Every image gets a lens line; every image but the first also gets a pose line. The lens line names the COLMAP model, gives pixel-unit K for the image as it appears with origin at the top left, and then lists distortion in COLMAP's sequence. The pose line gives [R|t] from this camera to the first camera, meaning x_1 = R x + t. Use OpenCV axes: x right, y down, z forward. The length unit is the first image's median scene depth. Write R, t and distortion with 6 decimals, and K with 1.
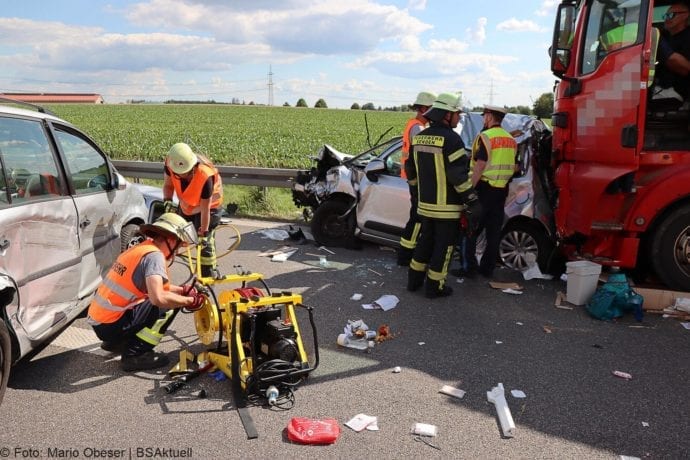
lens RADIAL K [[568.5, 0, 332.1], [0, 568.5, 232.0], [0, 0, 1]] dist [-0.083541, 0.091615]
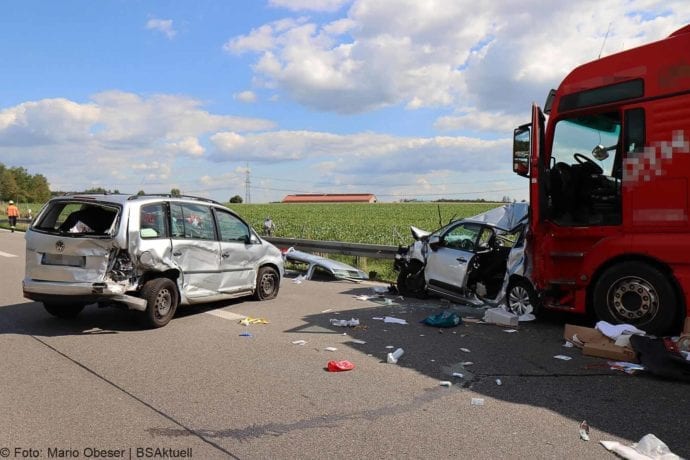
lens RADIAL K [[627.4, 0, 312.7], [0, 627.4, 228.1], [0, 0, 1]] dist [-0.038619, 0.099924]
pose [[0.869940, 0.004679, -0.493135, 0.562578], [-0.094916, 0.982848, -0.158115, 0.126945], [0.483937, 0.184356, 0.855464, -0.482848]]
